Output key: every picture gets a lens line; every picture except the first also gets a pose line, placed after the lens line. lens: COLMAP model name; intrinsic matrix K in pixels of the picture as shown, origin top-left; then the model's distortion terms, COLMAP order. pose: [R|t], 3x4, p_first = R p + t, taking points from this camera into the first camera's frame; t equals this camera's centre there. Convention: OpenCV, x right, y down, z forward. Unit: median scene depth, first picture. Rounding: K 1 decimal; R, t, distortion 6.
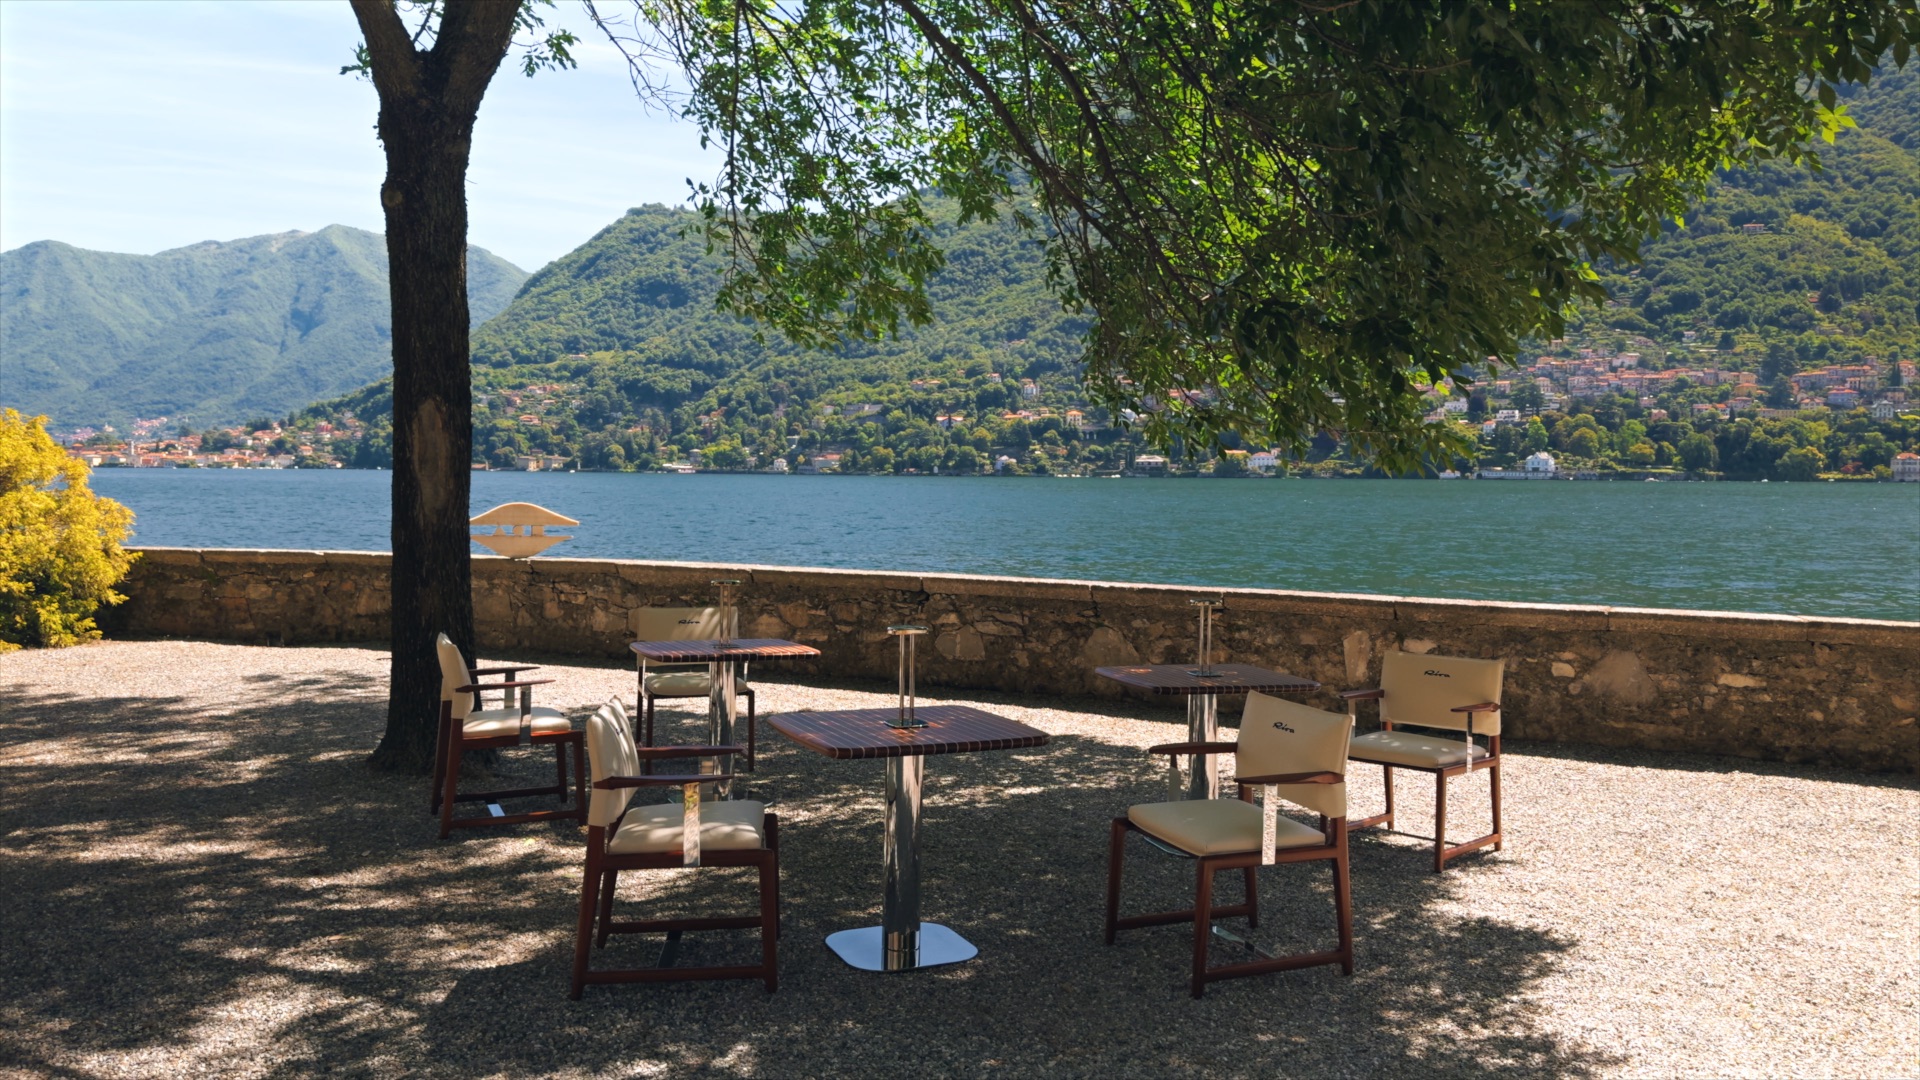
lens RADIAL K [[1422.3, 0, 961.5], [0, 1422.3, 553.3], [0, 0, 1]] dist [-0.014411, -0.009707]
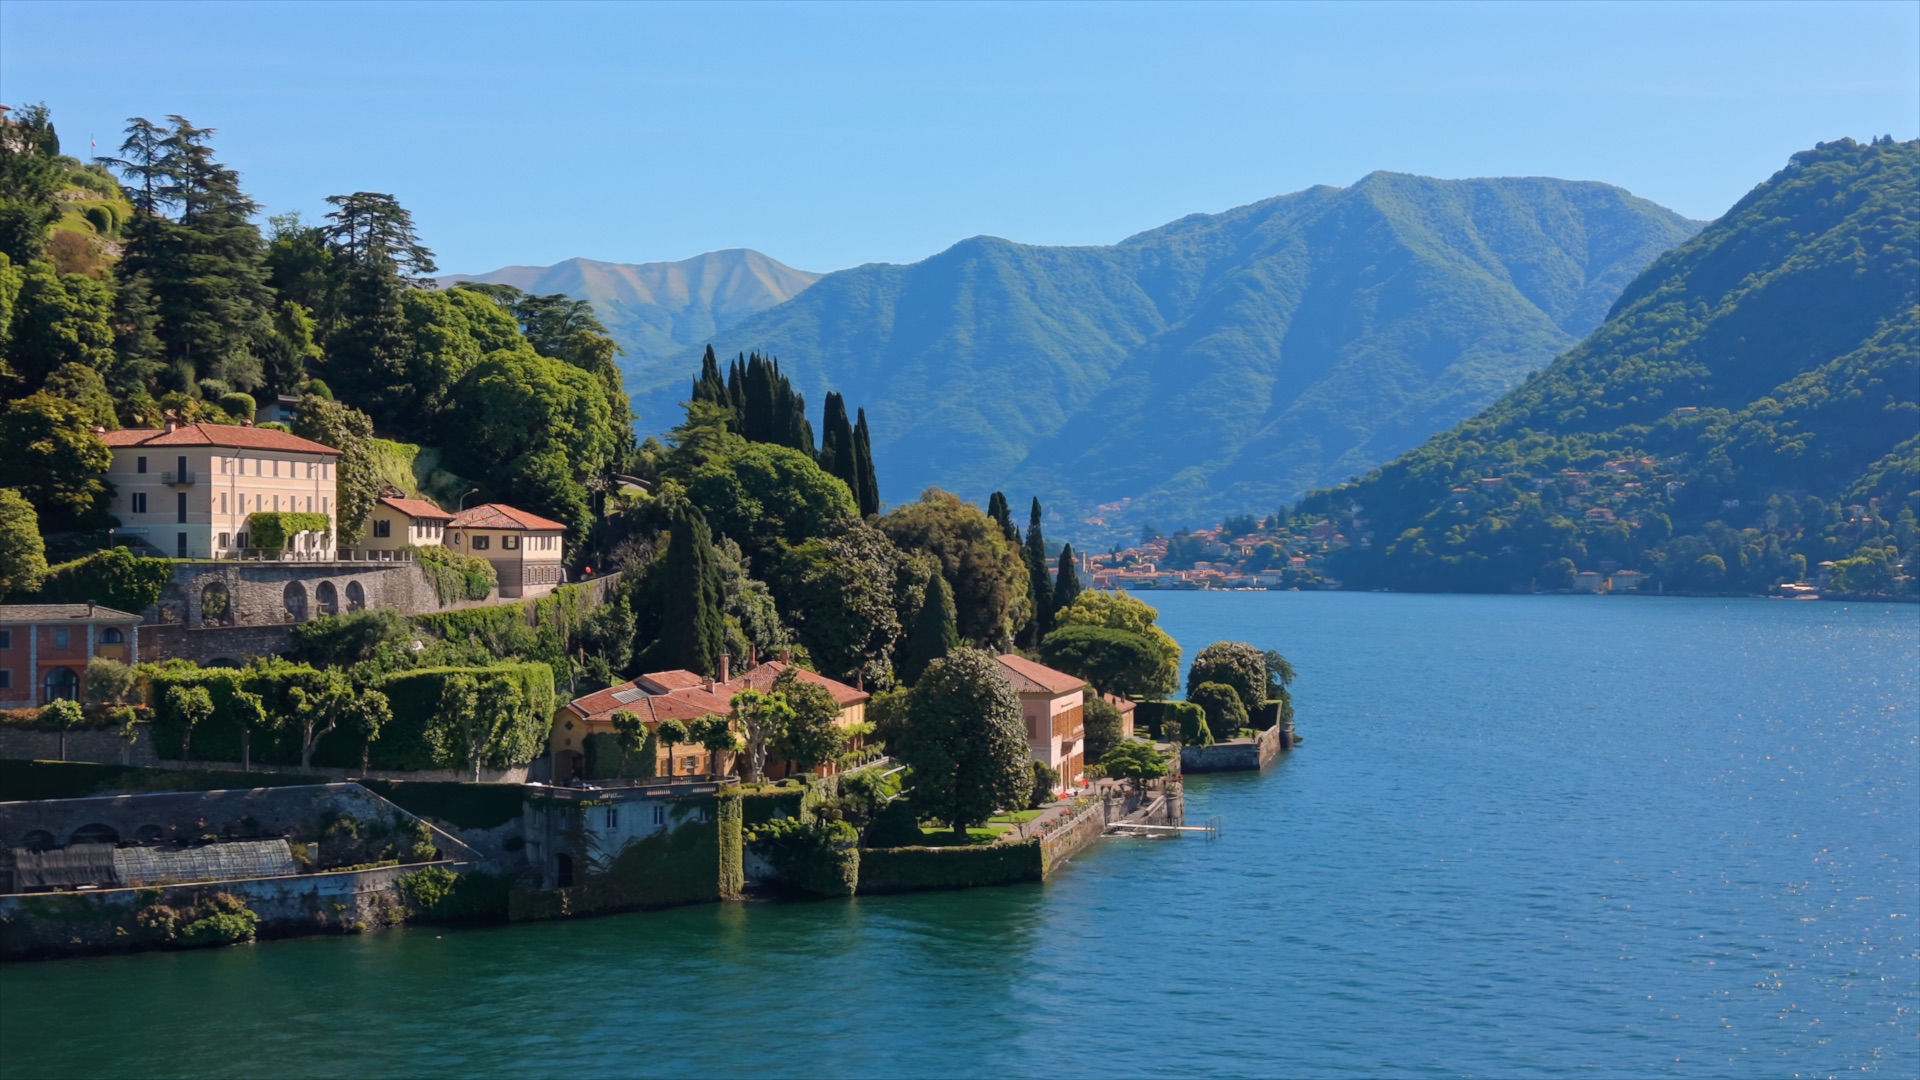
lens RADIAL K [[1422.3, 0, 962.4], [0, 1422.3, 541.1], [0, 0, 1]] dist [-0.014411, -0.009707]
pose [[0.818474, -0.047074, -0.572612, -0.195211], [-0.022665, 0.993217, -0.114049, 0.001935], [0.574097, 0.106324, 0.811855, 0.329556]]
